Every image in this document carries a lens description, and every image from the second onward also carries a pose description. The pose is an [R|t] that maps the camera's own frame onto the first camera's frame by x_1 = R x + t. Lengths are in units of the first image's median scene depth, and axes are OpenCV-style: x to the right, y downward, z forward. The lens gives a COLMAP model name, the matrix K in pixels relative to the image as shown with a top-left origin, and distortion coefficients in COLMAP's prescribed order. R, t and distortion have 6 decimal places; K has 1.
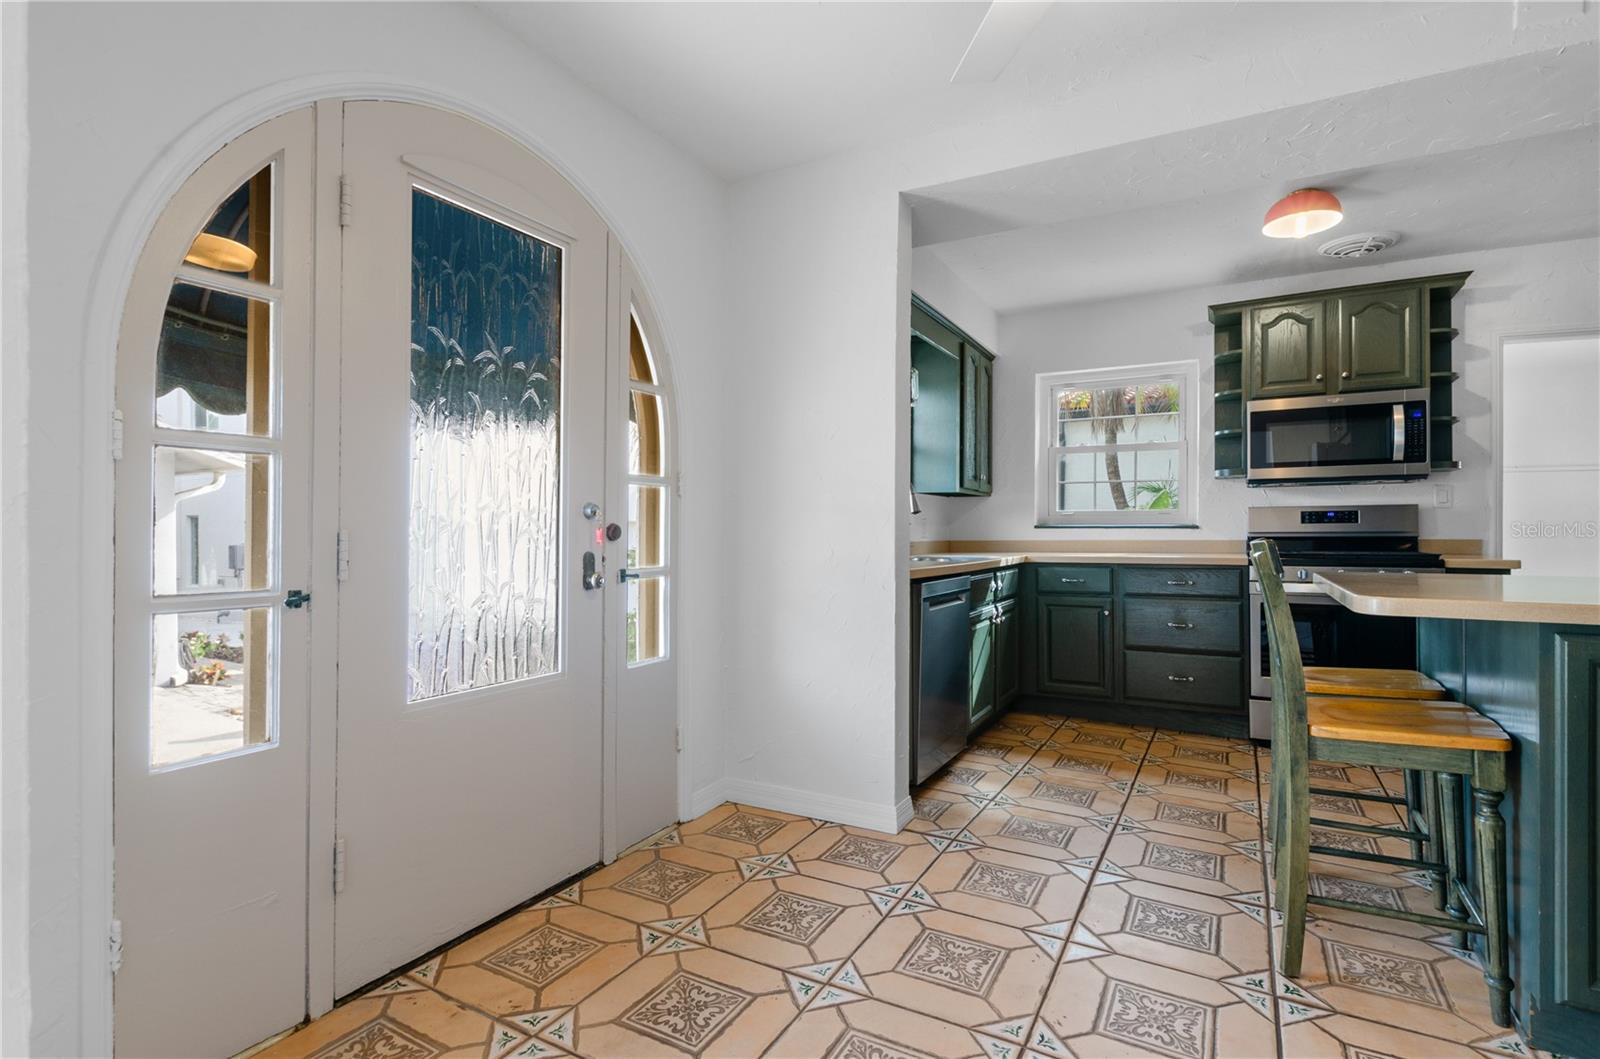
lens RADIAL K [[757.4, 0, 815.4], [0, 757.4, 527.5], [0, 0, 1]] dist [0.002205, -0.002520]
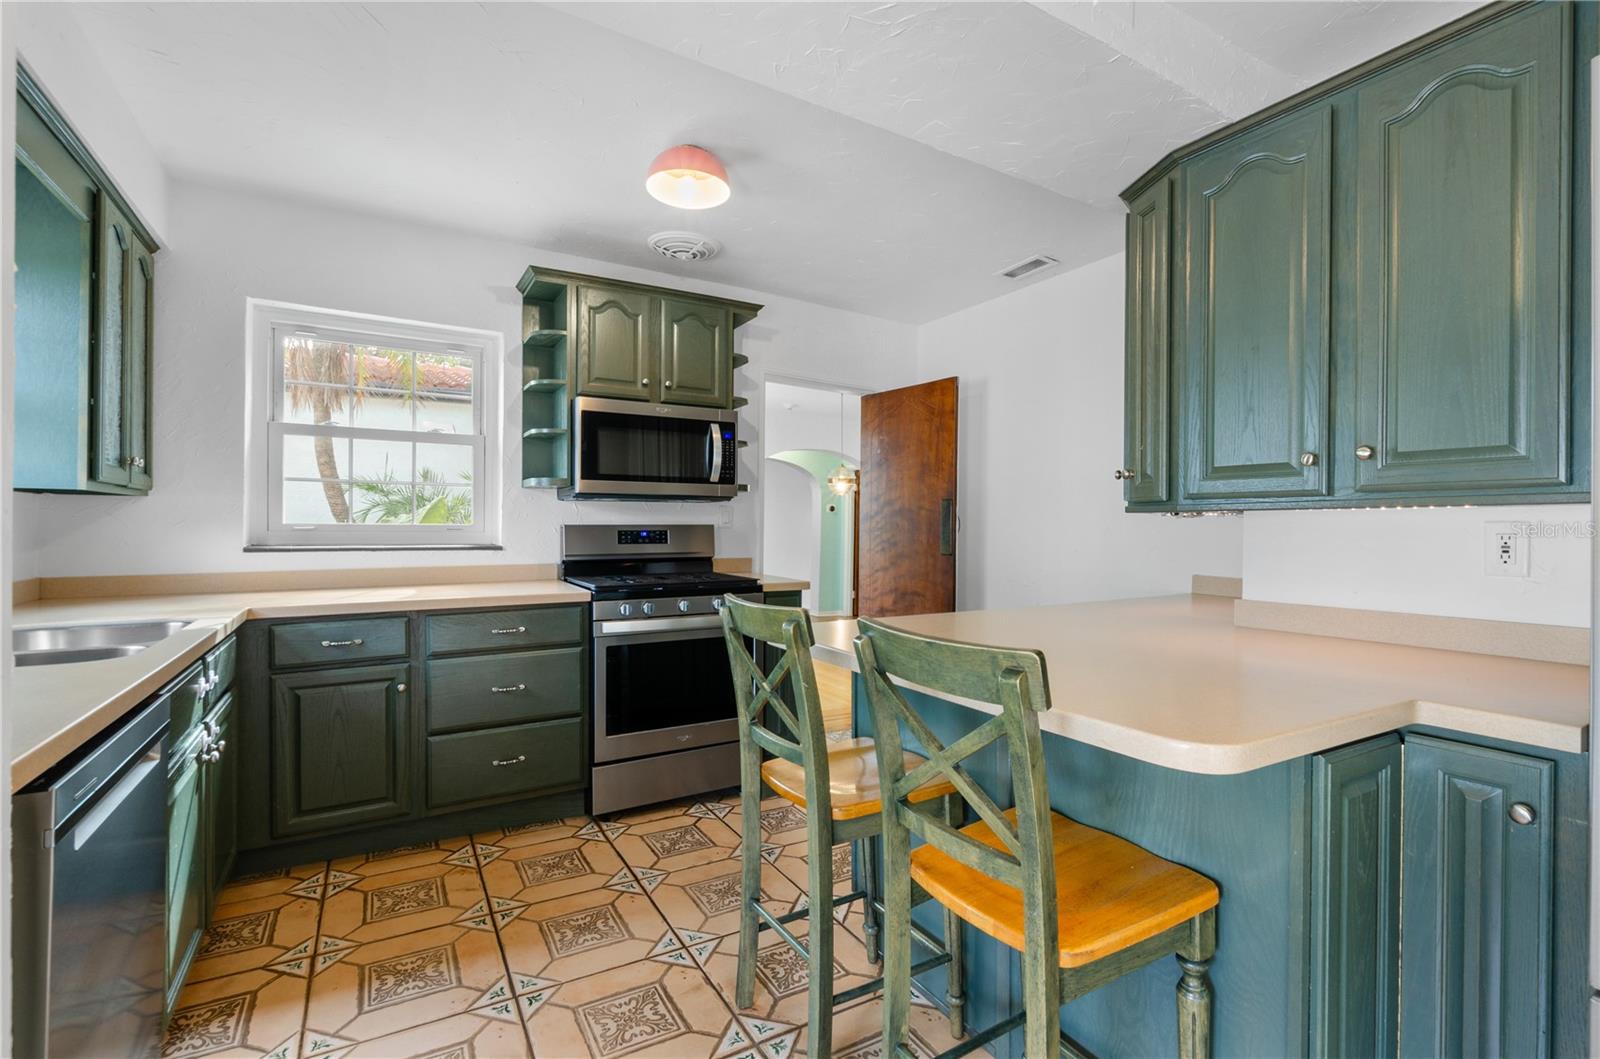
lens RADIAL K [[732.7, 0, 802.7], [0, 732.7, 529.3], [0, 0, 1]] dist [0.006767, -0.003137]
pose [[0.517101, -0.000648, 0.855924, 0.023564], [-0.010818, 0.999915, 0.007293, -0.035072], [-0.855856, -0.013030, 0.517050, 0.415441]]
